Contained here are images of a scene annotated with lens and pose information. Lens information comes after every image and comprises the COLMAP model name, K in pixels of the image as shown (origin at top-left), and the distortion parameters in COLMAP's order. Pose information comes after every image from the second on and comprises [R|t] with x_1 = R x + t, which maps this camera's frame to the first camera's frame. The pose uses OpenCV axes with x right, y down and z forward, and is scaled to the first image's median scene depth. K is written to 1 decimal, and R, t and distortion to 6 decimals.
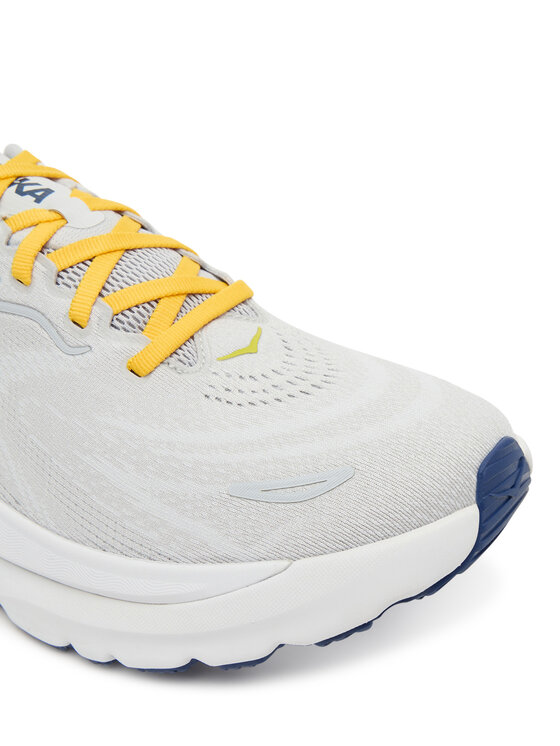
lens RADIAL K [[980.5, 0, 282.2], [0, 980.5, 373.0], [0, 0, 1]] dist [-0.013610, 0.000000]
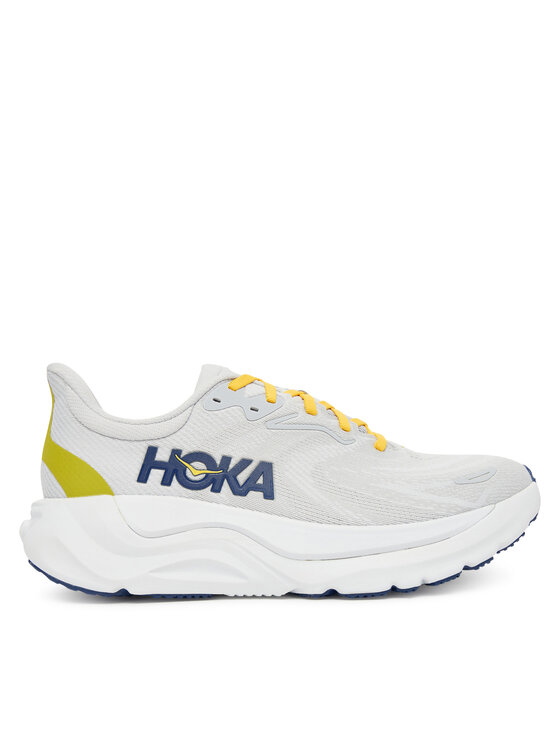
lens RADIAL K [[904.1, 0, 281.7], [0, 904.1, 375.5], [0, 0, 1]] dist [-0.027237, 0.000000]
pose [[0.822257, 0.044453, 0.567378, -1.367204], [0.283210, 0.832779, -0.475680, 0.695501], [-0.493646, 0.551818, 0.672168, -0.214039]]
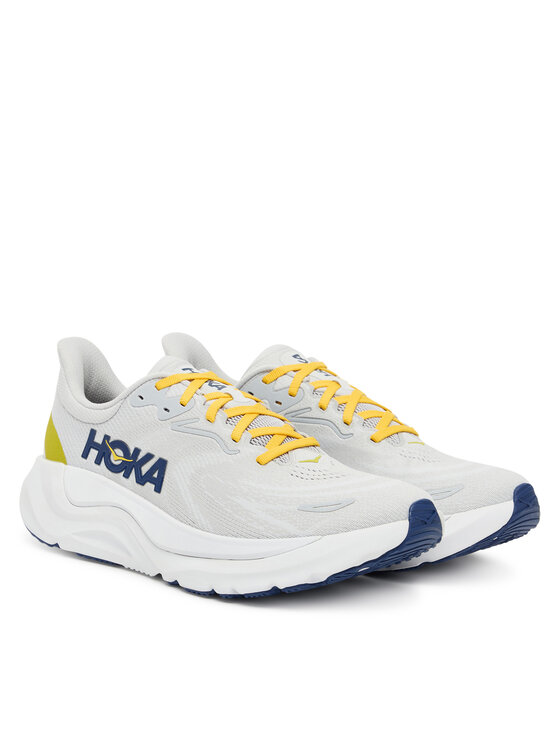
lens RADIAL K [[1876.6, 0, 279.4], [0, 1876.6, 372.2], [0, 0, 1]] dist [0.809843, 0.000000]
pose [[0.992369, 0.077096, -0.096230, 0.272617], [-0.106499, 0.929245, -0.353783, 1.265996], [0.062146, 0.361332, 0.930364, -2.886254]]
